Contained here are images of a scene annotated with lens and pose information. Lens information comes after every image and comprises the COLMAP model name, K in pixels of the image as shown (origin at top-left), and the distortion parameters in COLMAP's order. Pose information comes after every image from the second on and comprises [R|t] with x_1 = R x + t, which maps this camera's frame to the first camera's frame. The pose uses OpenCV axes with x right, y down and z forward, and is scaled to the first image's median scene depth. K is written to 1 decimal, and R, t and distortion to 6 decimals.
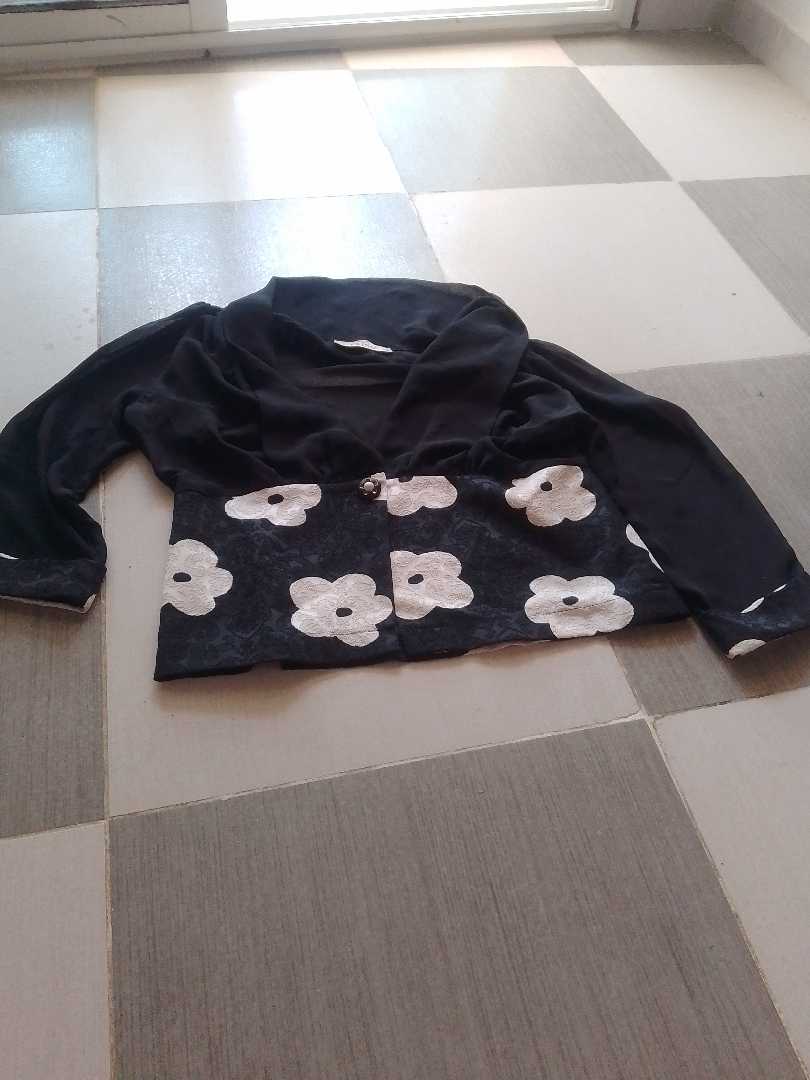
lens RADIAL K [[838.1, 0, 405.0], [0, 838.1, 540.0], [0, 0, 1]] dist [0.035126, -0.131097]
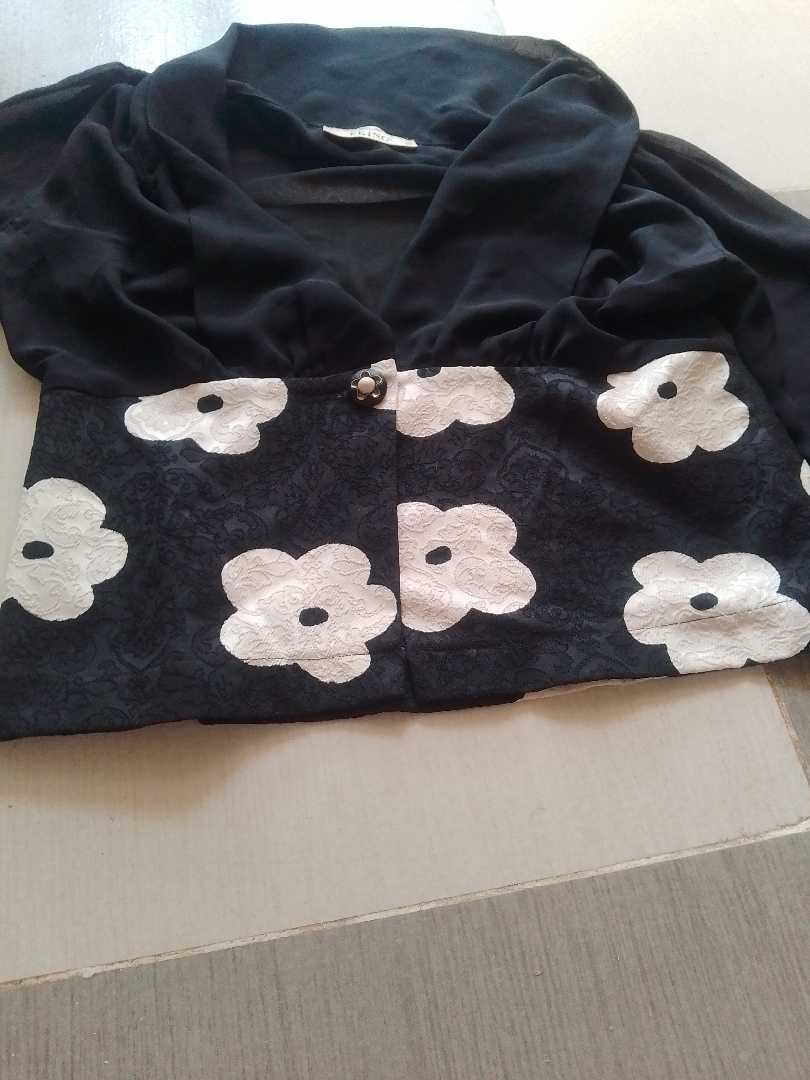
lens RADIAL K [[838.1, 0, 405.0], [0, 838.1, 540.0], [0, 0, 1]] dist [0.035126, -0.131097]
pose [[0.998702, 0.030010, -0.041143, 0.012357], [-0.021079, 0.979065, 0.202451, -0.078911], [0.046357, -0.201321, 0.978428, 0.405640]]
